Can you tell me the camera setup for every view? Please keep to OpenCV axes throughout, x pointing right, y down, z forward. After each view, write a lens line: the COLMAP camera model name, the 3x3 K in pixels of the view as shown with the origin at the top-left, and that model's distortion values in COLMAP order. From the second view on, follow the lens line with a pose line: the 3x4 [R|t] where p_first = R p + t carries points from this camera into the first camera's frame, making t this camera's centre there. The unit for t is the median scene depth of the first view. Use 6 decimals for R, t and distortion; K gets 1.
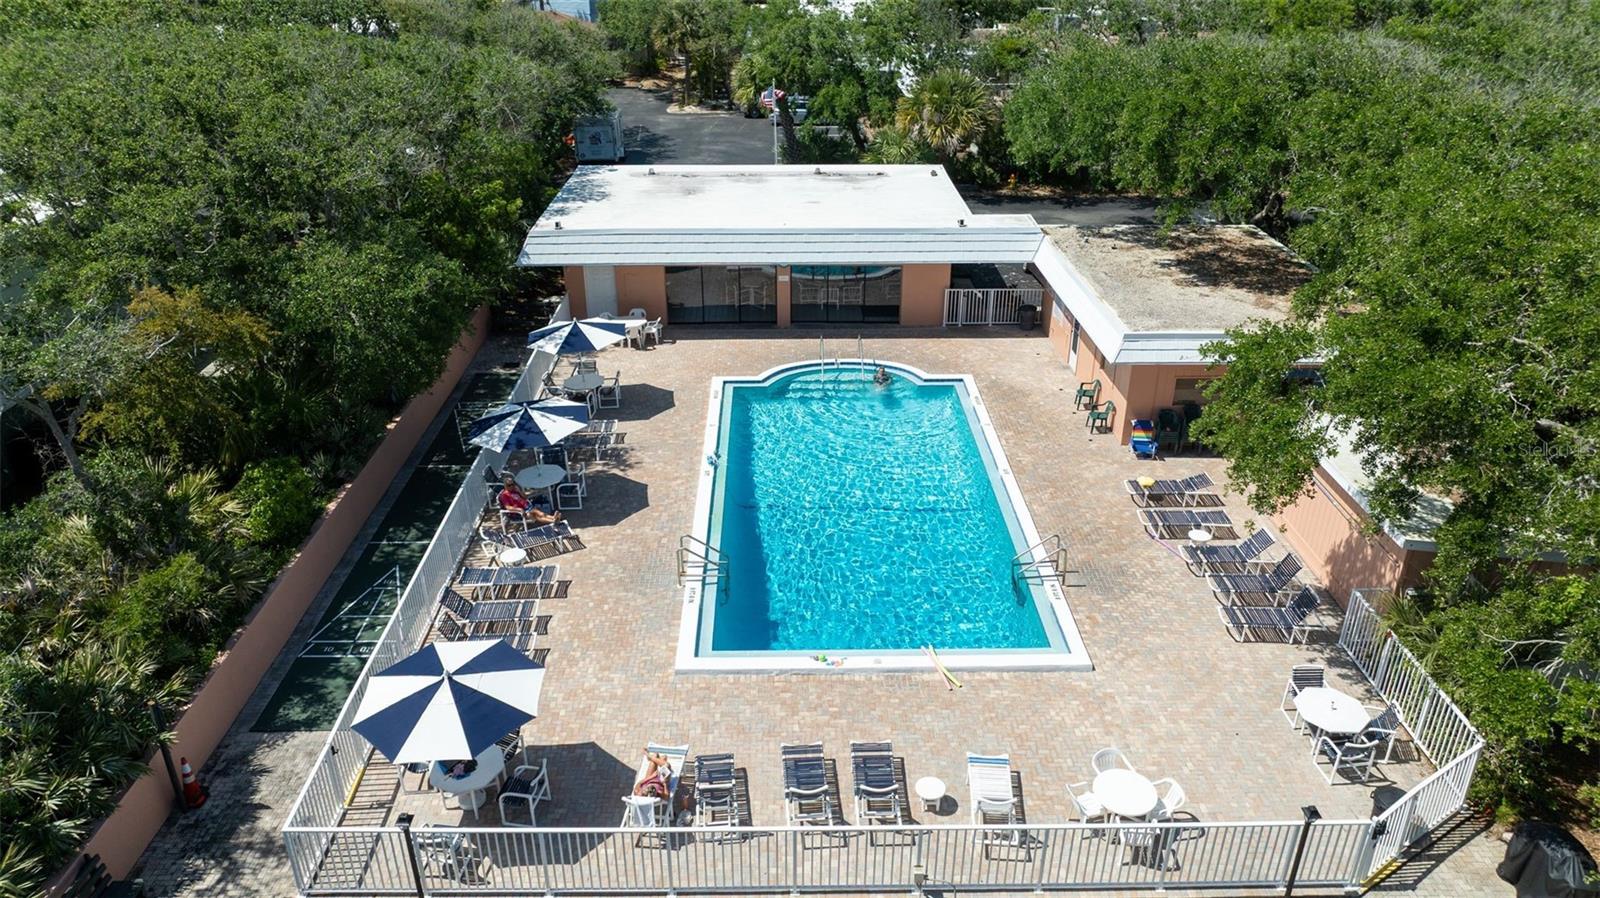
lens RADIAL K [[1119.0, 0, 800.0], [0, 1119.0, 449.0], [0, 0, 1]] dist [0.000663, -0.034120]
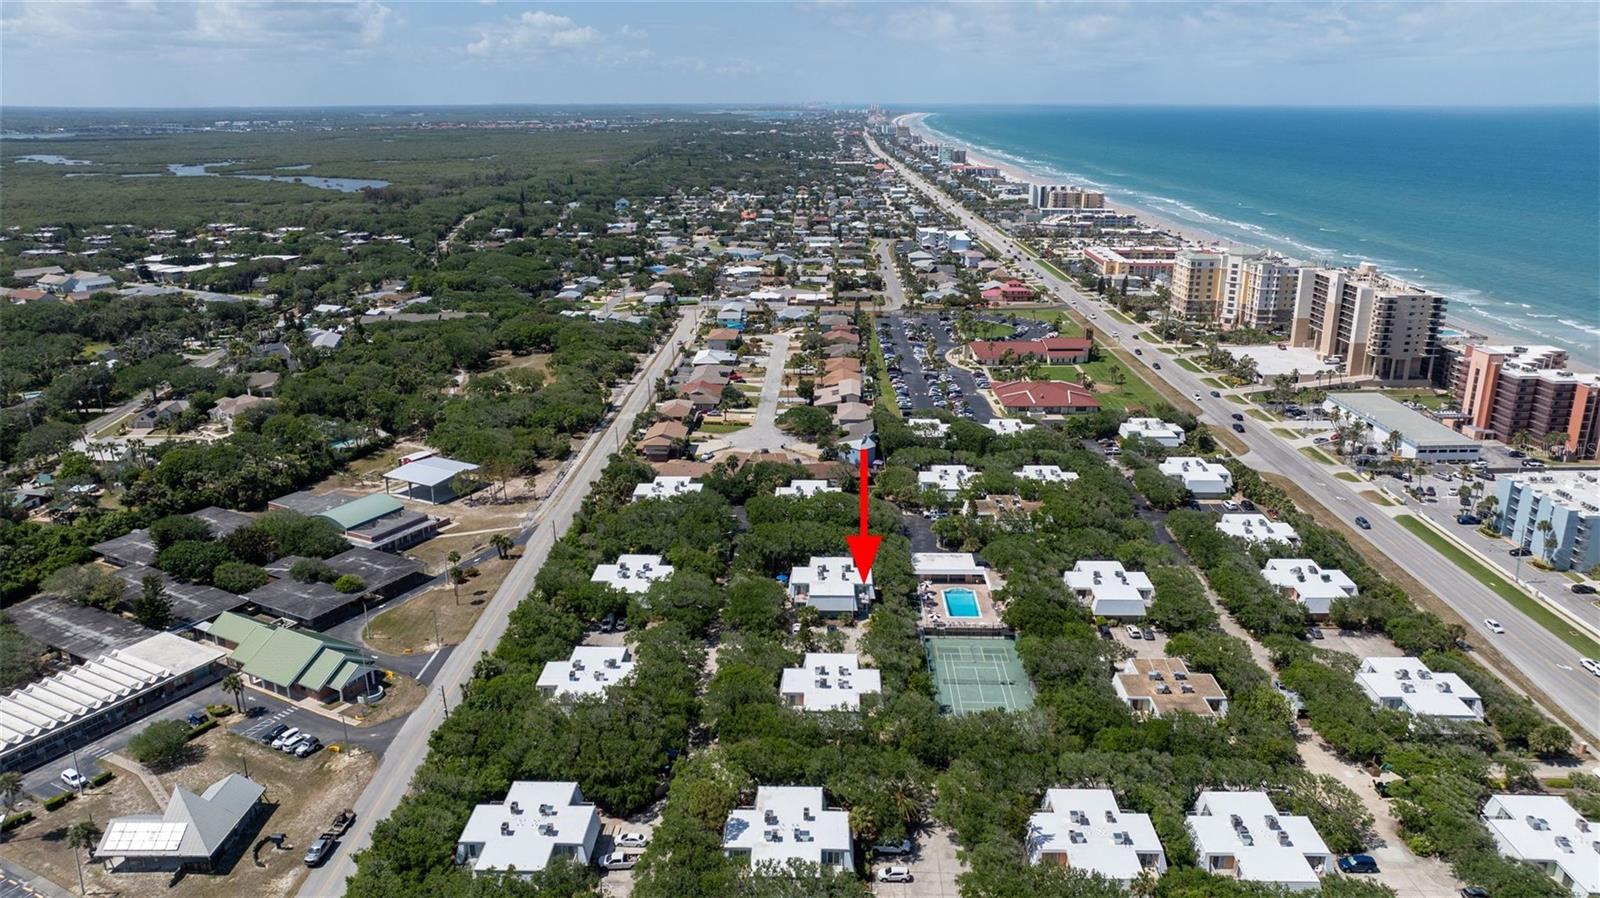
lens RADIAL K [[1119.0, 0, 800.0], [0, 1119.0, 449.0], [0, 0, 1]] dist [0.000663, -0.034120]
pose [[0.999066, 0.007199, -0.042618, -0.848149], [-0.013655, 0.988102, -0.153196, 0.199890], [0.041008, 0.153635, 0.987276, -7.933685]]
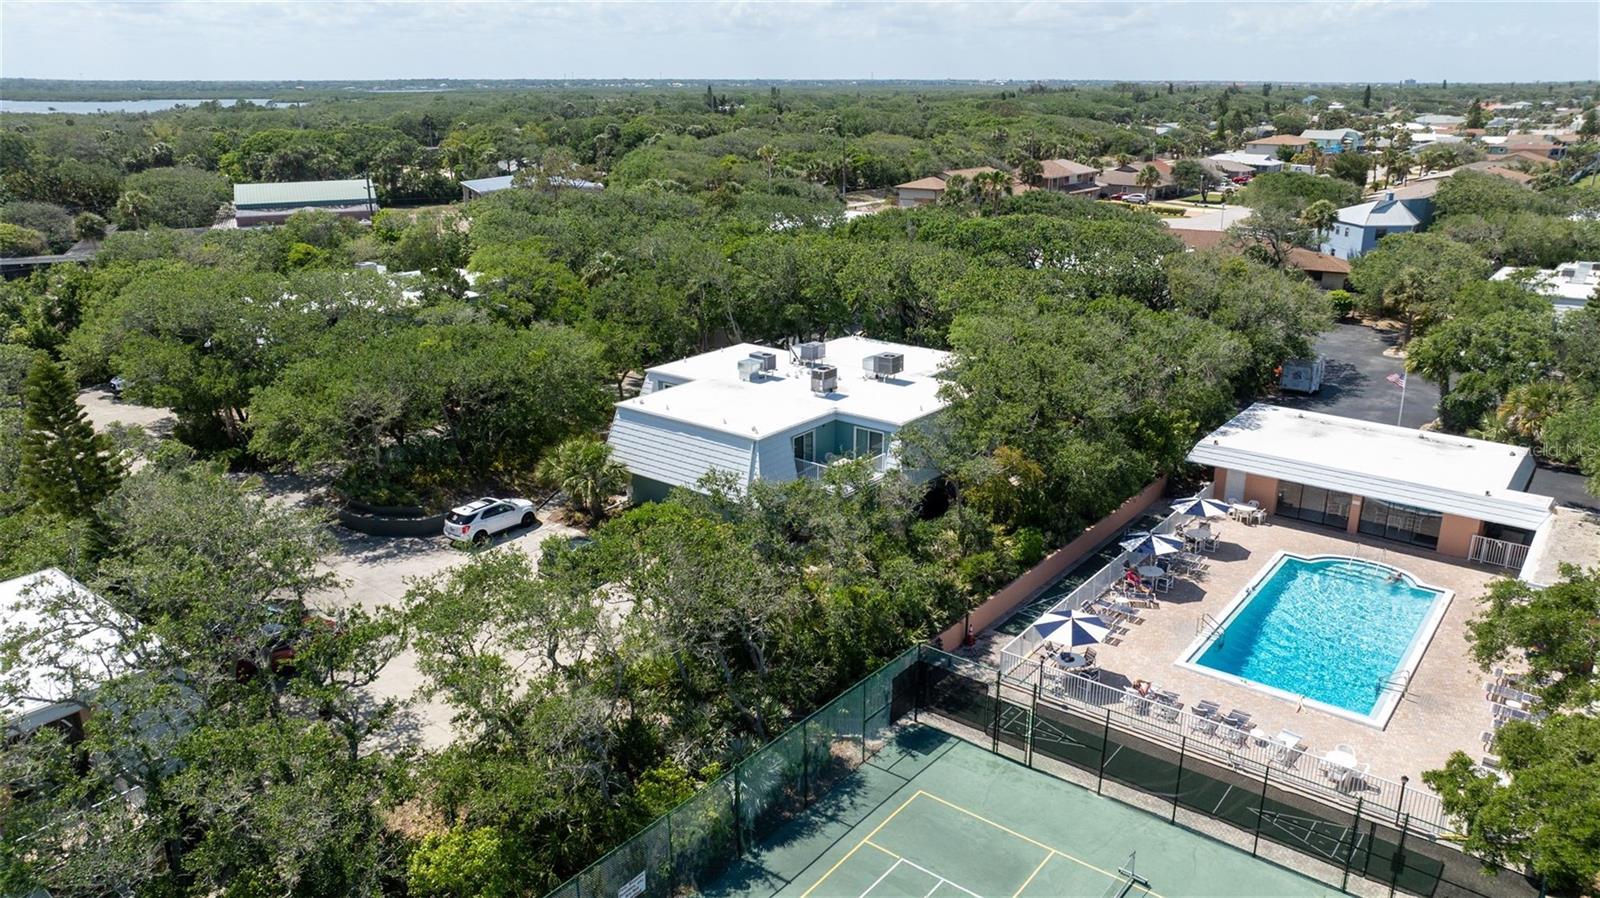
lens RADIAL K [[1119.0, 0, 800.0], [0, 1119.0, 449.0], [0, 0, 1]] dist [0.000663, -0.034120]
pose [[0.772662, 0.195657, -0.603913, 0.399933], [-0.273480, 0.961106, -0.038516, 0.057597], [0.572889, 0.194918, 0.796119, -0.873626]]
